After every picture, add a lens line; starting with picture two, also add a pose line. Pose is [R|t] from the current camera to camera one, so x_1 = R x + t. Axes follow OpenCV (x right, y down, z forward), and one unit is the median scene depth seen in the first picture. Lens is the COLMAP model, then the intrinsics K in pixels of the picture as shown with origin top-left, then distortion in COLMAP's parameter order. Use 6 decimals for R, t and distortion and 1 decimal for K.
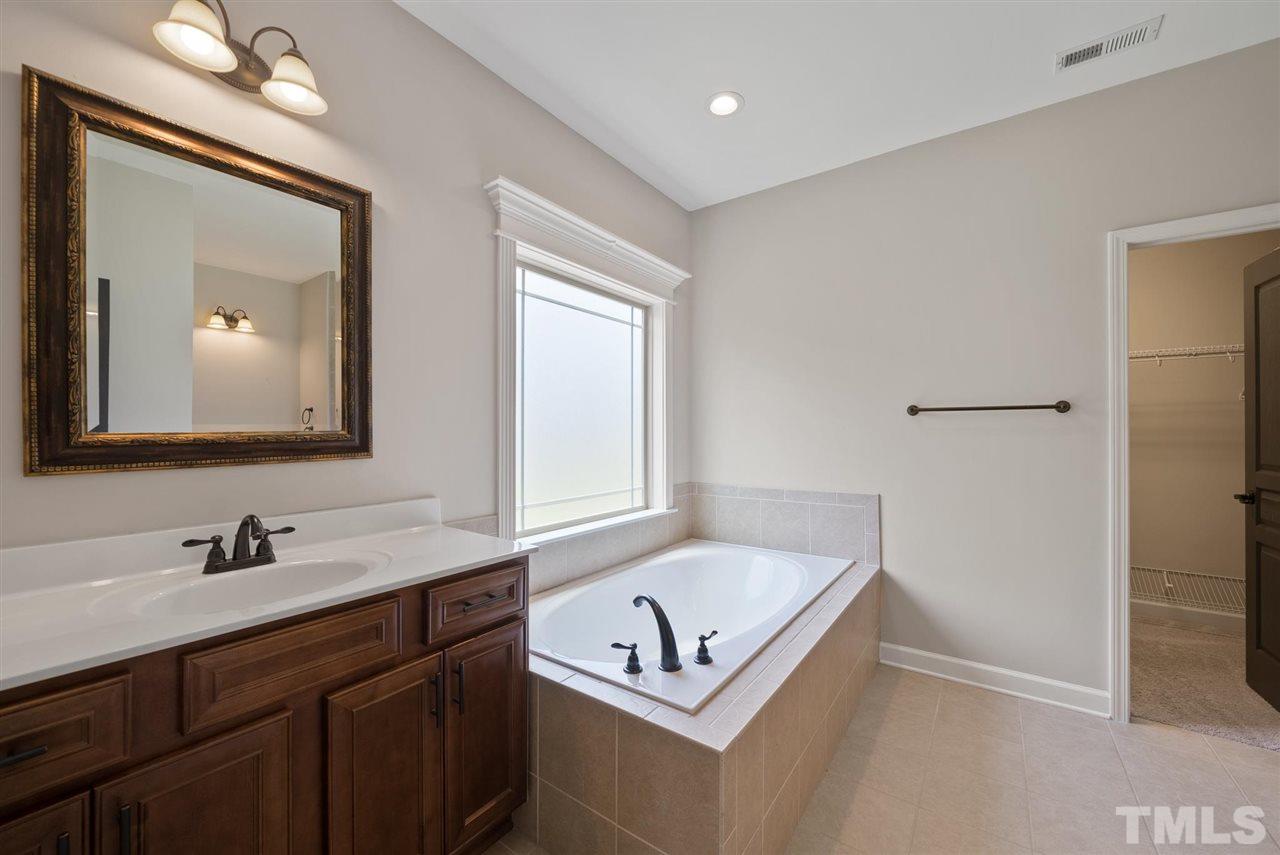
lens RADIAL K [[490.8, 0, 632.6], [0, 490.8, 427.6], [0, 0, 1]] dist [-0.004315, 0.000697]
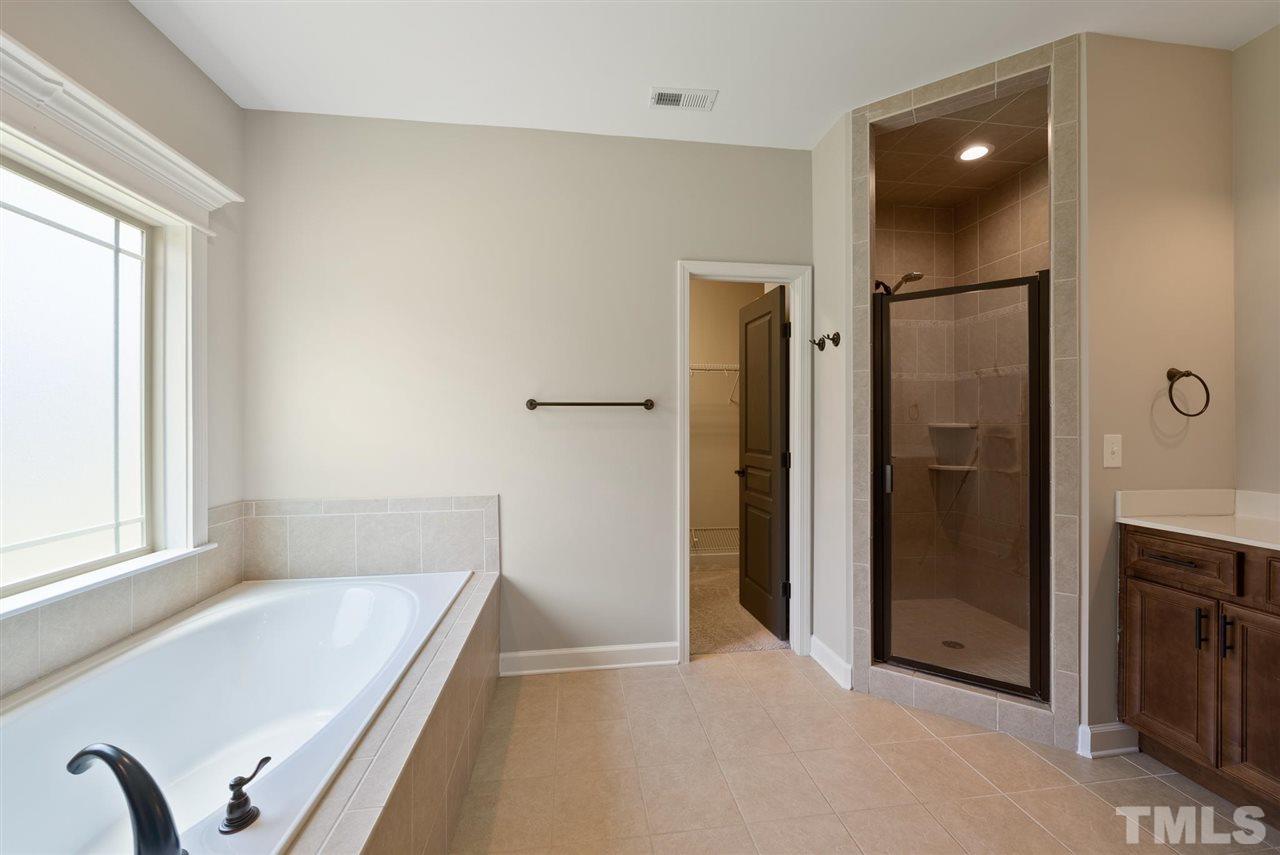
lens RADIAL K [[490.8, 0, 642.2], [0, 490.8, 423.6], [0, 0, 1]] dist [-0.004315, 0.000697]
pose [[0.712777, 0.000526, 0.701390, 0.046163], [-0.002708, 0.999994, 0.002001, 0.000234], [-0.701385, -0.003326, 0.712775, 0.149595]]
